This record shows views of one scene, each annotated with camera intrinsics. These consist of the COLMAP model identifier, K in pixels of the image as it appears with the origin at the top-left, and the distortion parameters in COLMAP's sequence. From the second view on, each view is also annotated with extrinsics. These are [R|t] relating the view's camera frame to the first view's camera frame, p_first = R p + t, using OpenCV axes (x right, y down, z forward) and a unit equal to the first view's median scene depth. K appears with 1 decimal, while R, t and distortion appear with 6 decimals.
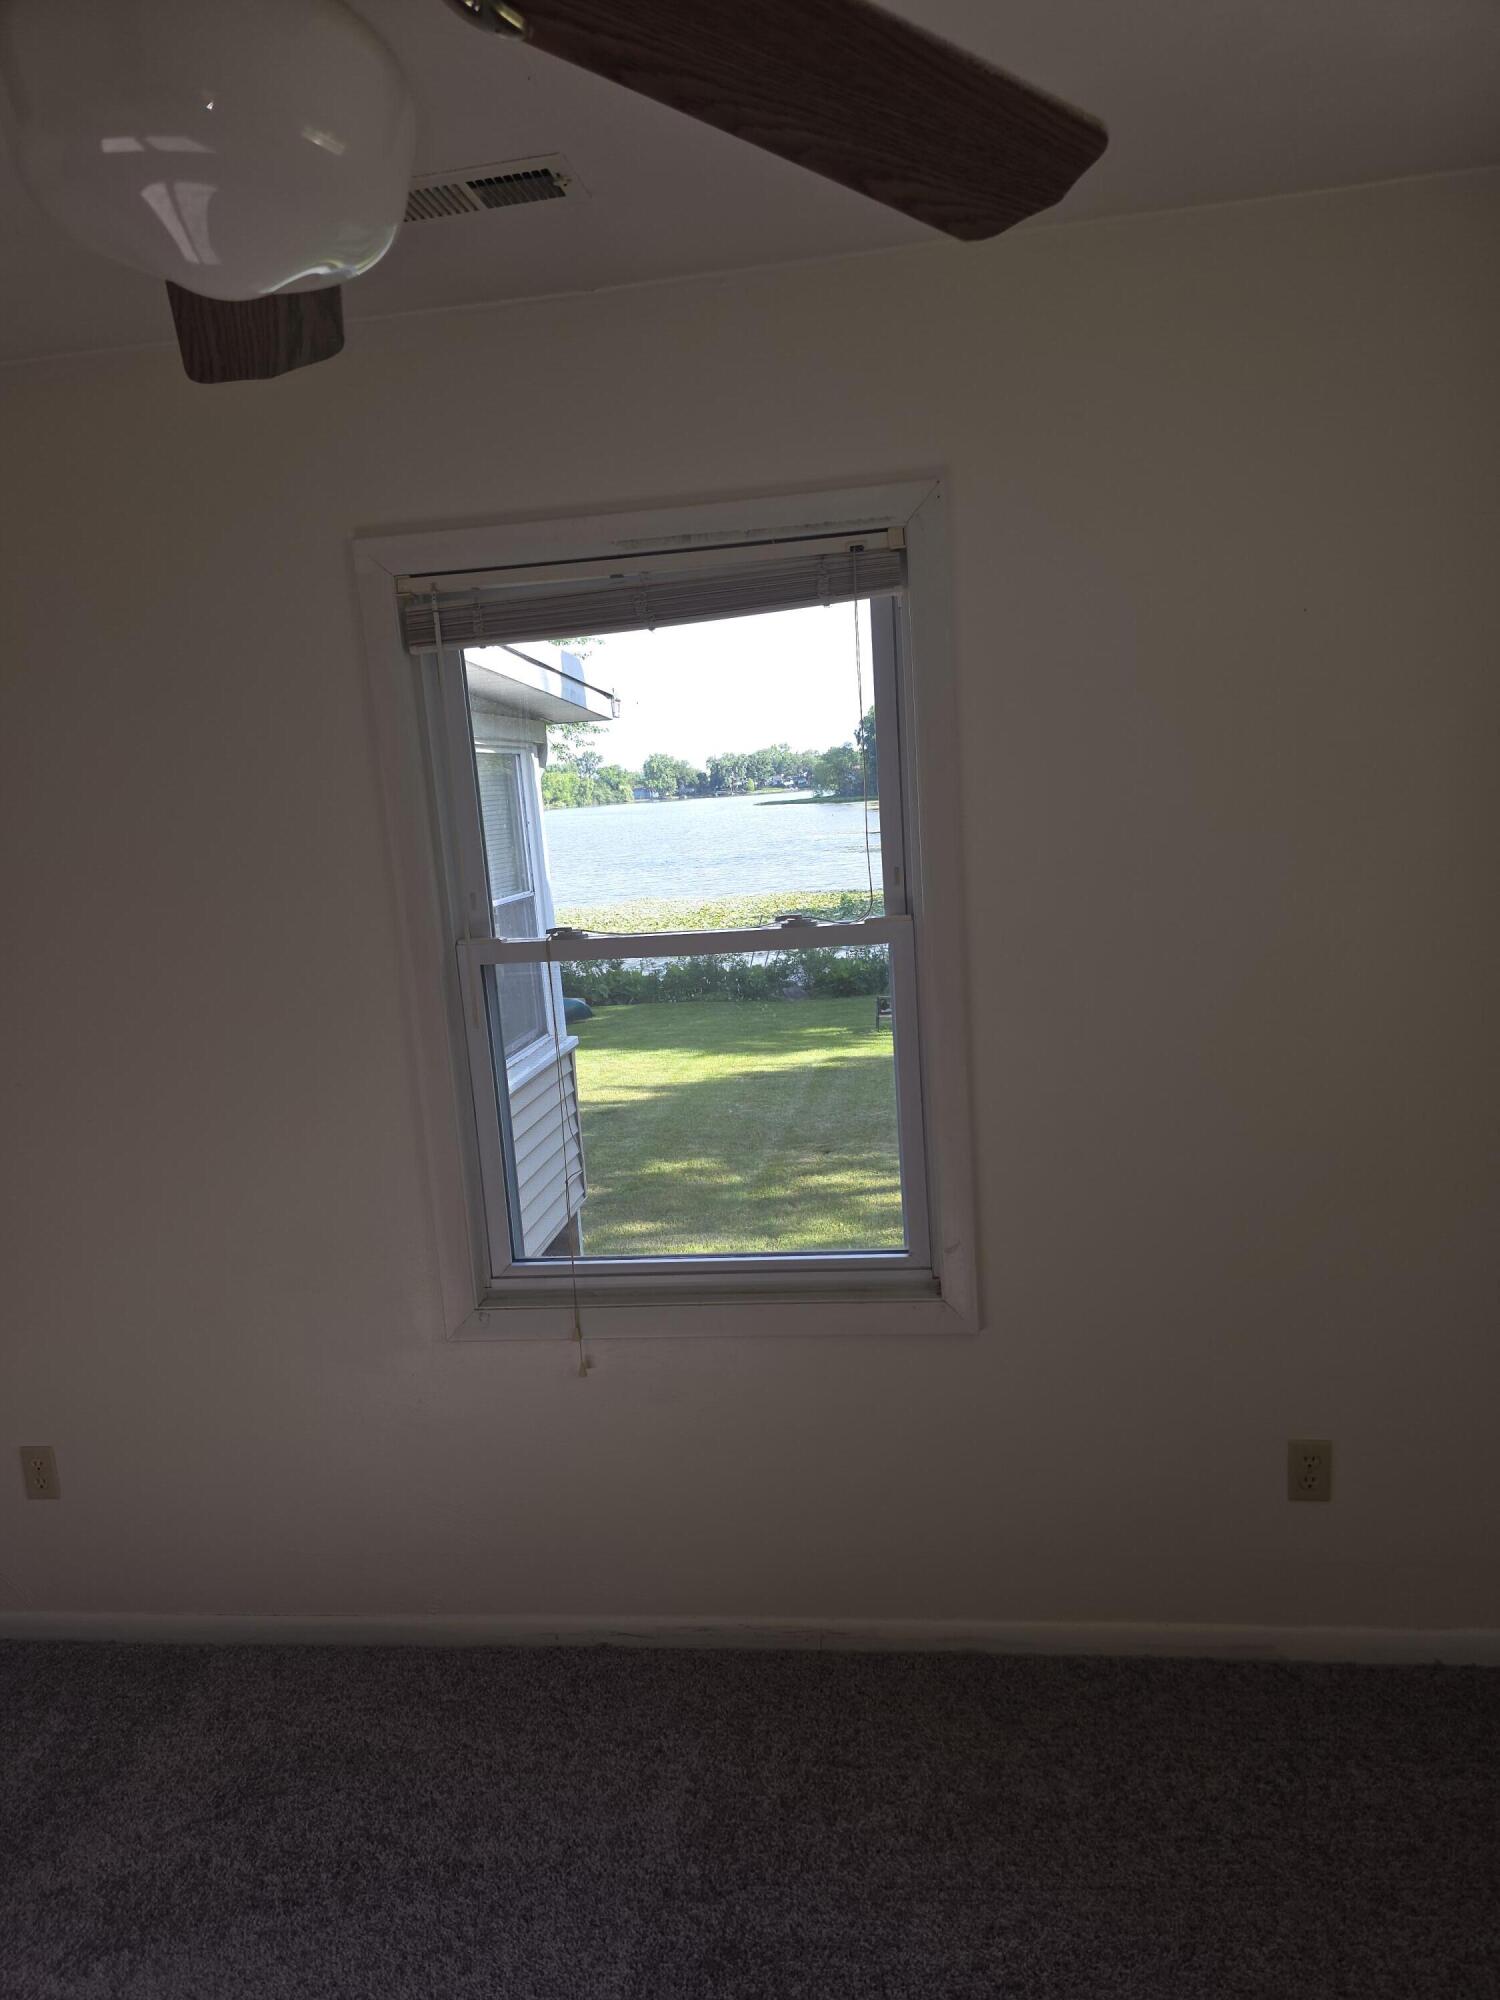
lens RADIAL K [[1349.3, 0, 751.3], [0, 1349.3, 1012.5], [0, 0, 1]] dist [0.062242, -0.064488]
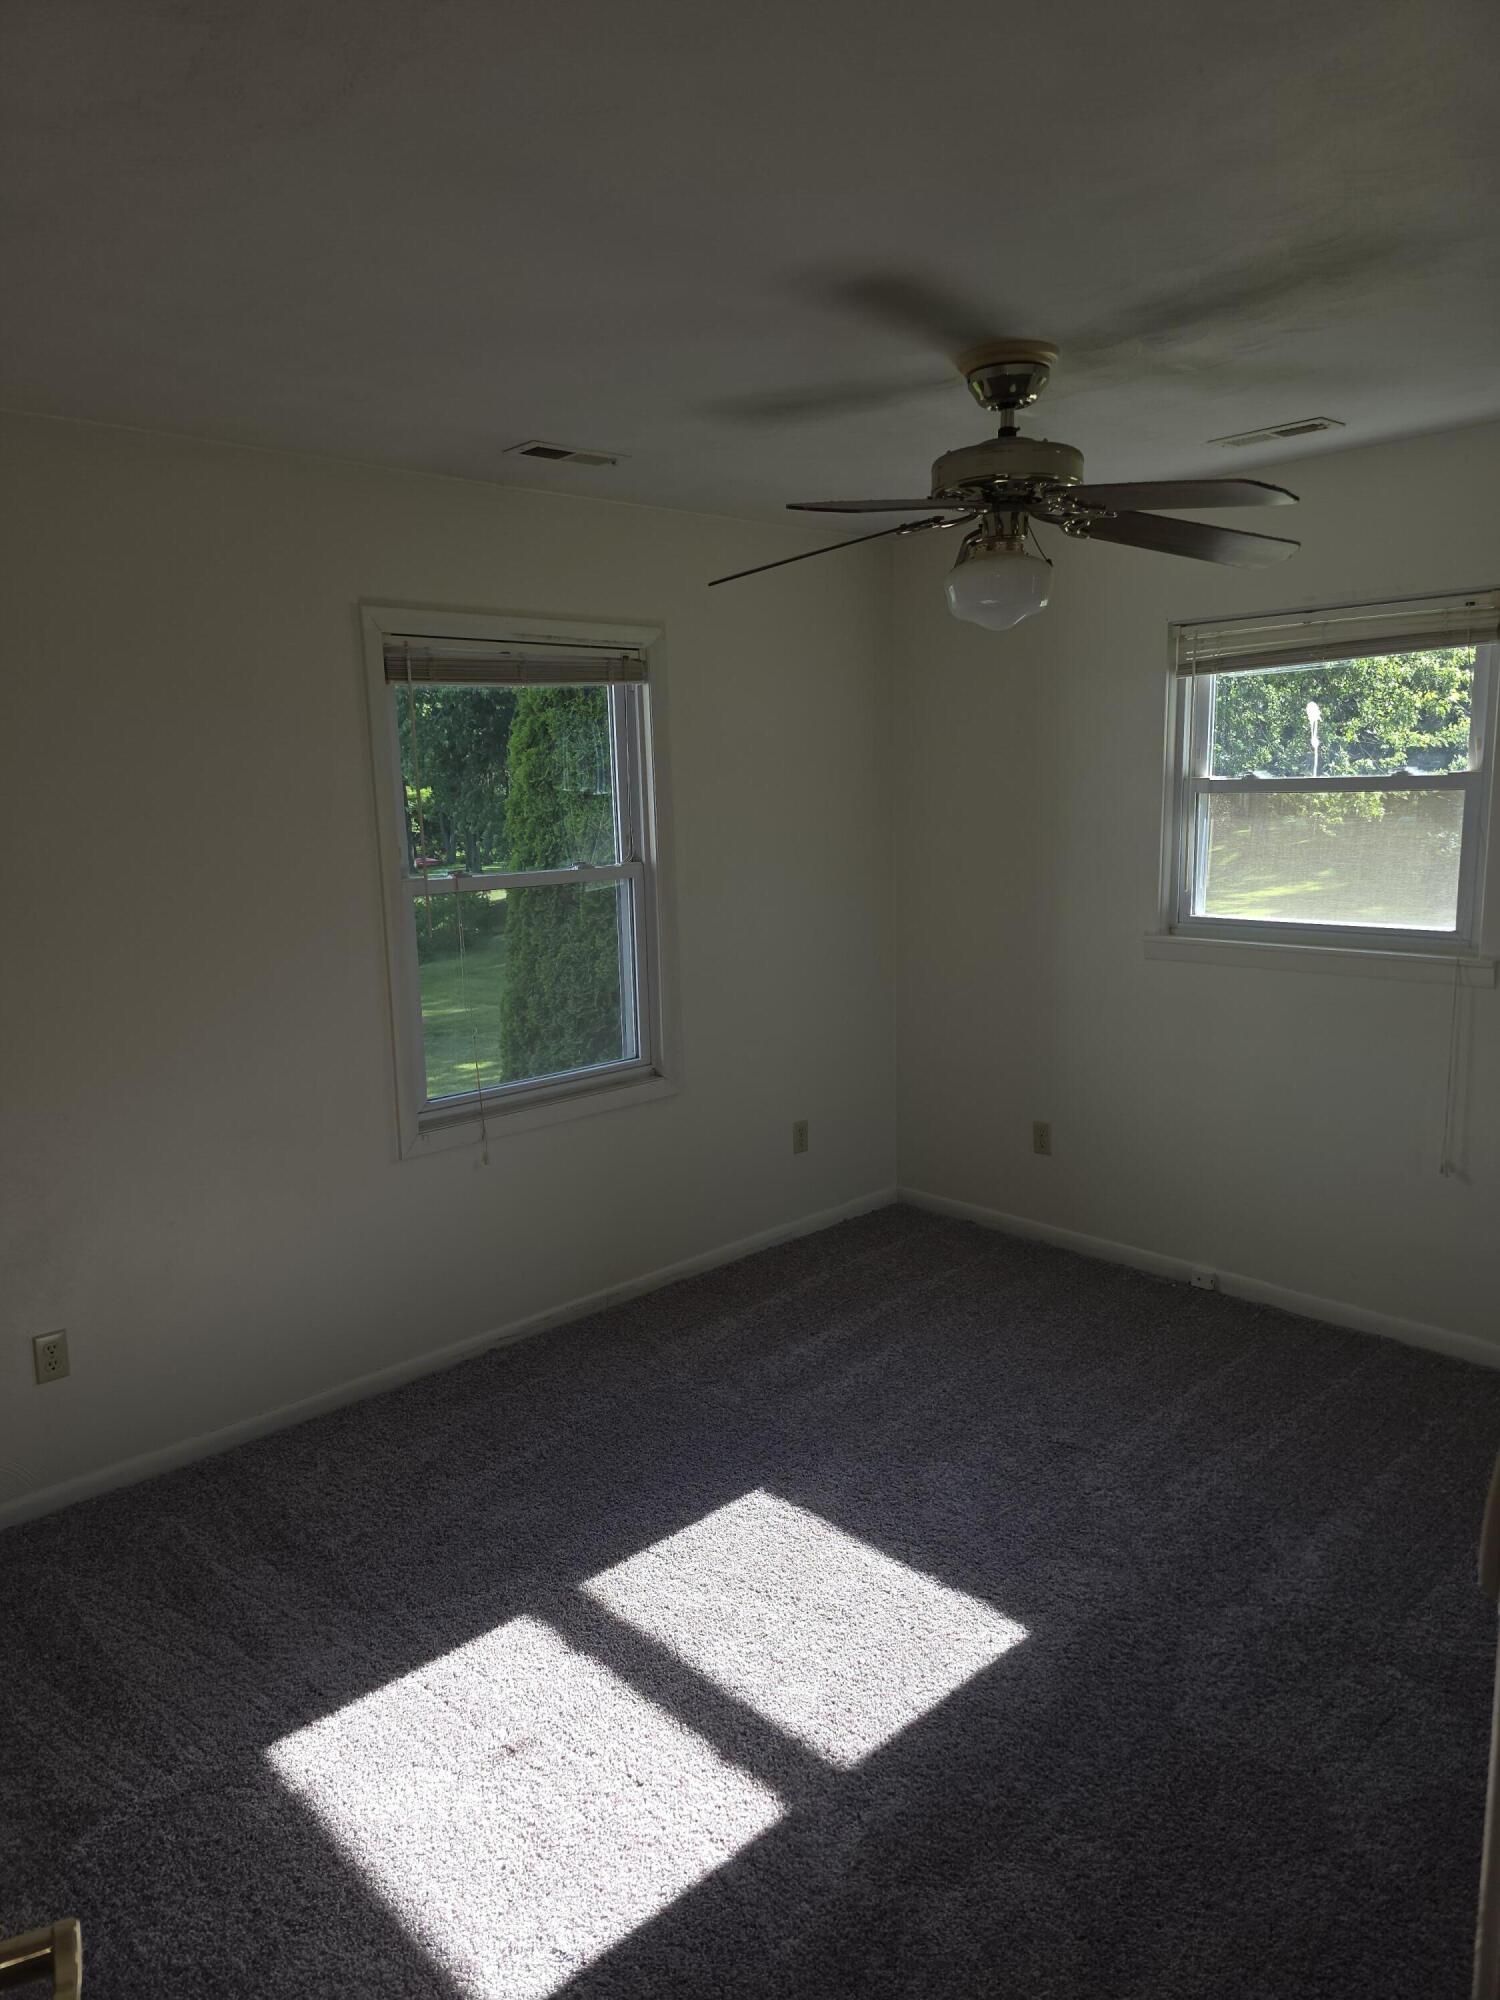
lens RADIAL K [[1349.3, 0, 751.3], [0, 1349.3, 1012.5], [0, 0, 1]] dist [0.062242, -0.064488]
pose [[0.624533, -0.079740, 0.776917, -1.201560], [0.110499, 0.993789, 0.013173, 0.119334], [-0.773142, 0.077621, 0.629465, -0.222877]]
